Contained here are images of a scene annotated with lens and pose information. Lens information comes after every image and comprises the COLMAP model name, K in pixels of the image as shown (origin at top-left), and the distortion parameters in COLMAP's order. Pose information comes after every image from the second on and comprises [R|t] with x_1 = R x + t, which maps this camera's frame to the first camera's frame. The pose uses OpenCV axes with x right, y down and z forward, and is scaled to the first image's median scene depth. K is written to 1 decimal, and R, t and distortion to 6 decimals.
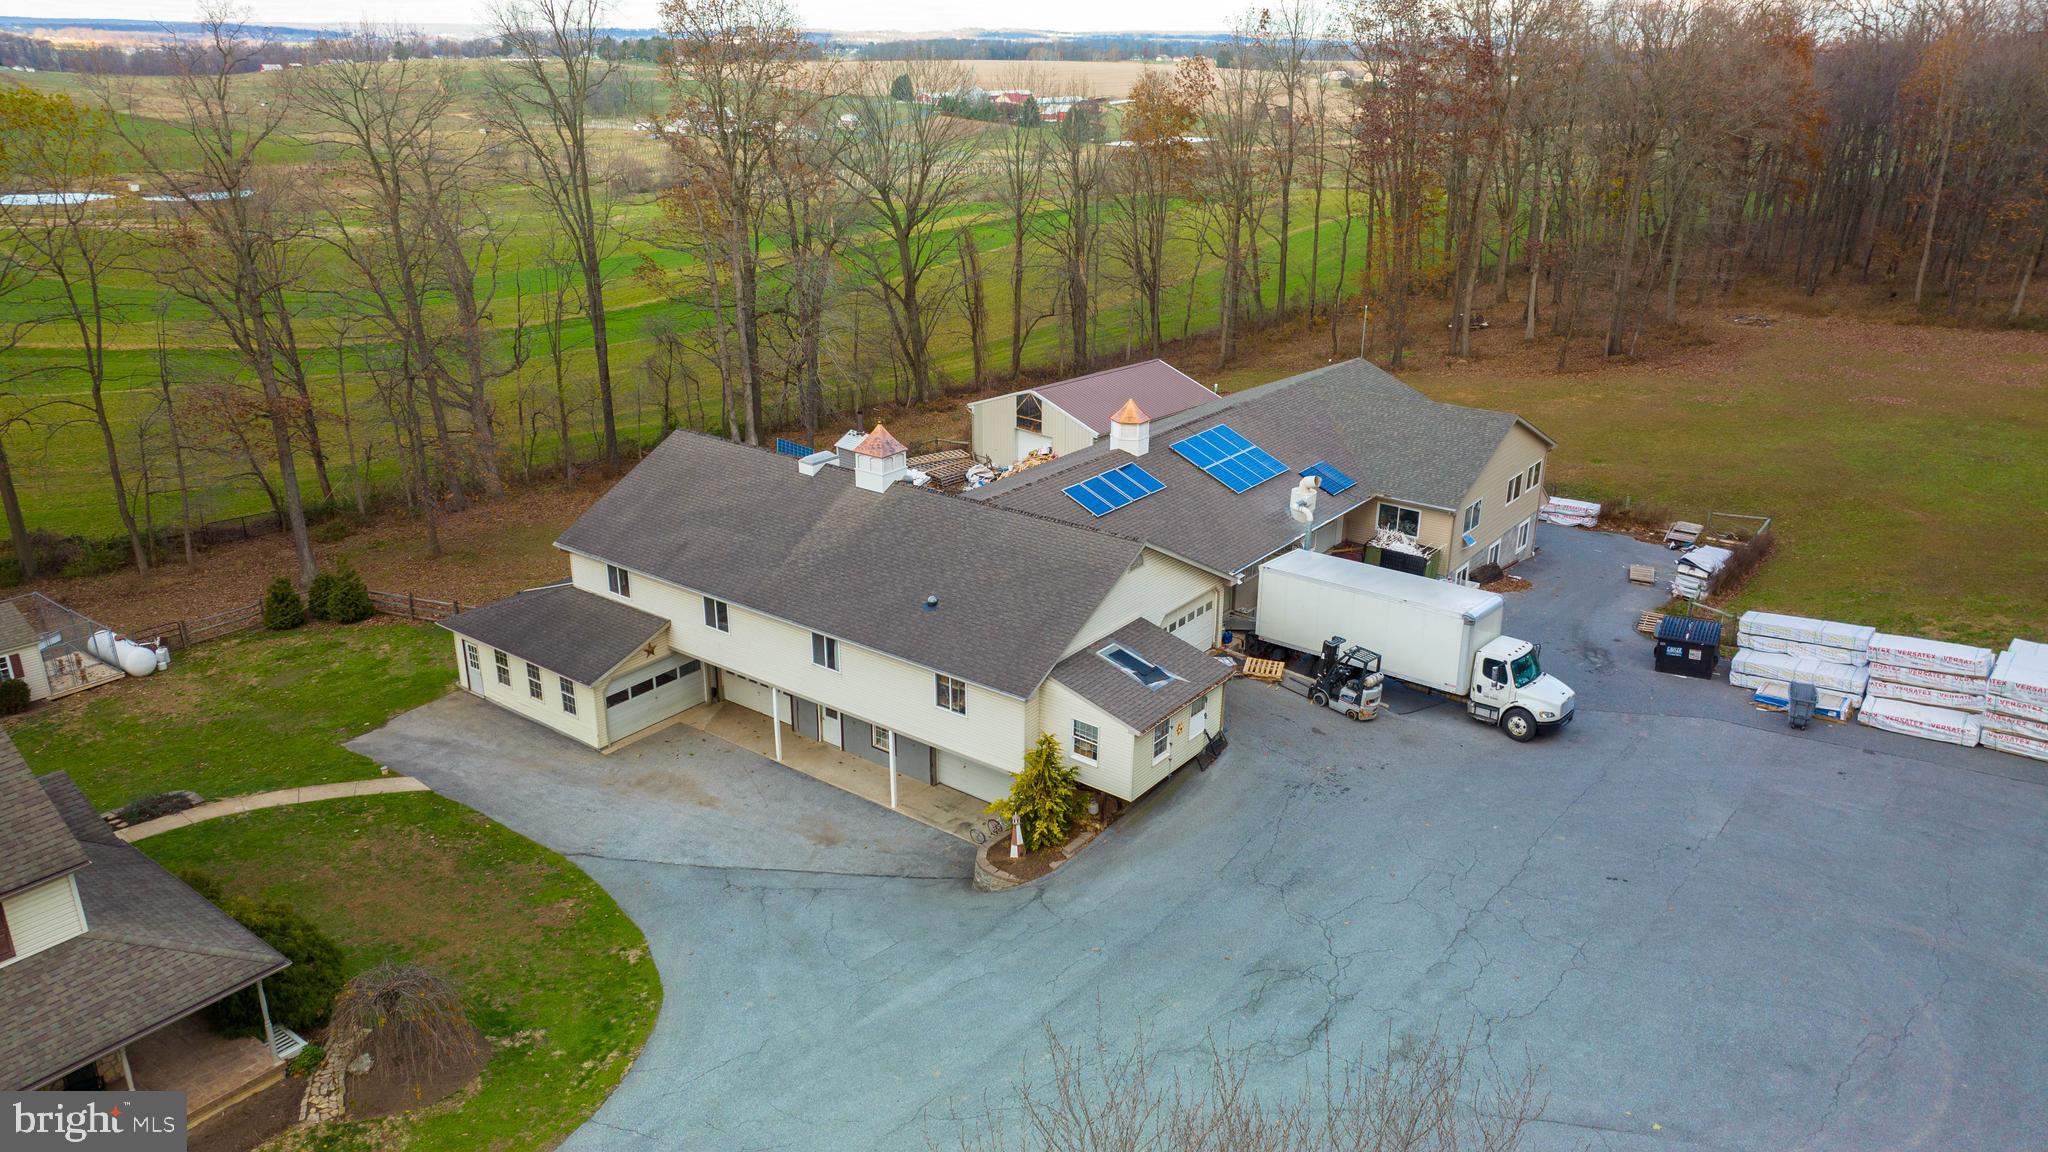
lens RADIAL K [[1448.7, 0, 1033.6], [0, 1448.7, 565.0], [0, 0, 1]] dist [-0.029037, 0.042518]
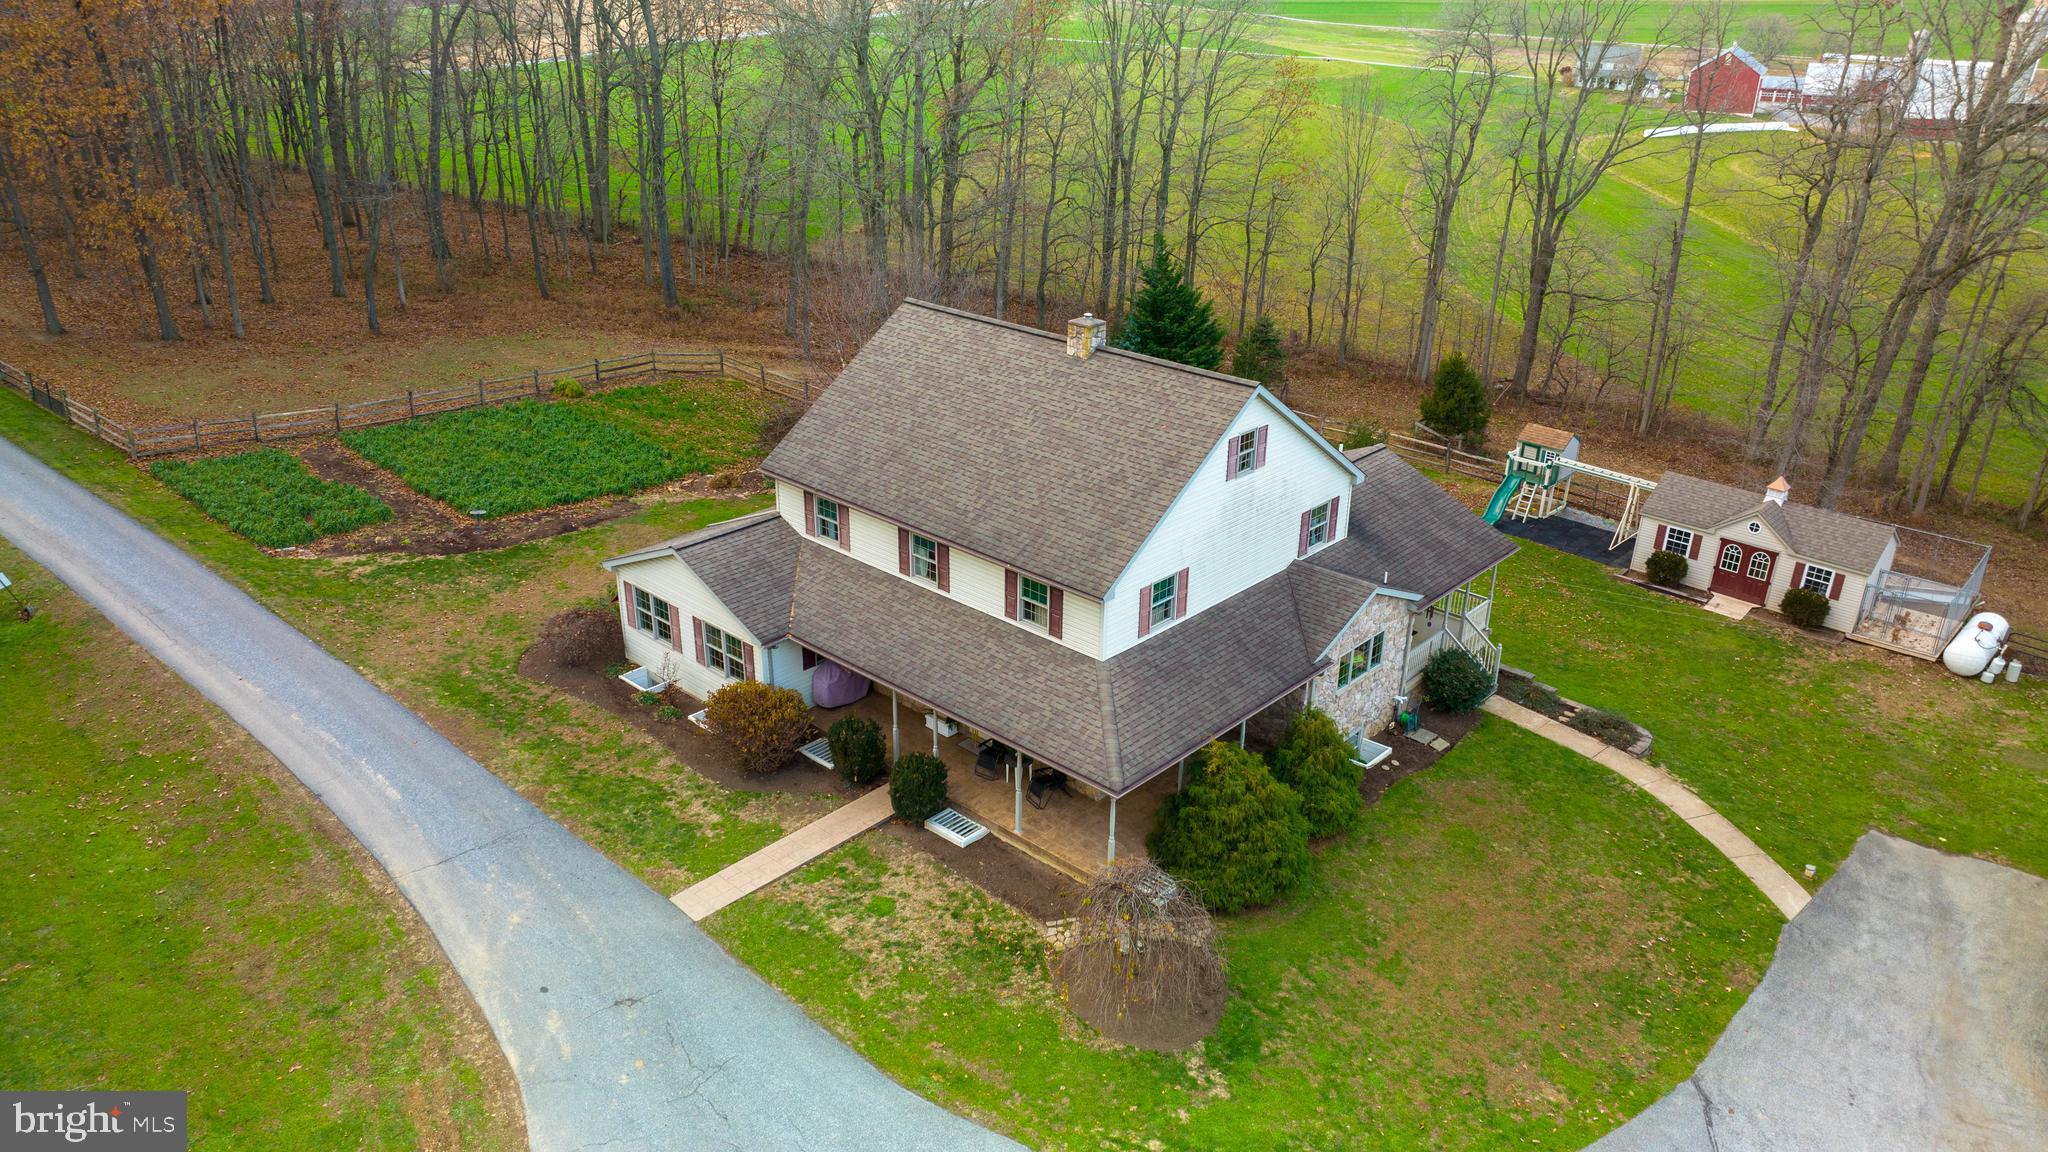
lens RADIAL K [[1448.7, 0, 1033.6], [0, 1448.7, 565.0], [0, 0, 1]] dist [-0.029037, 0.042518]
pose [[-0.105907, 0.386940, -0.916003, 0.205387], [-0.355297, 0.845648, 0.398299, -0.142900], [0.928734, 0.367636, 0.047919, 0.553986]]
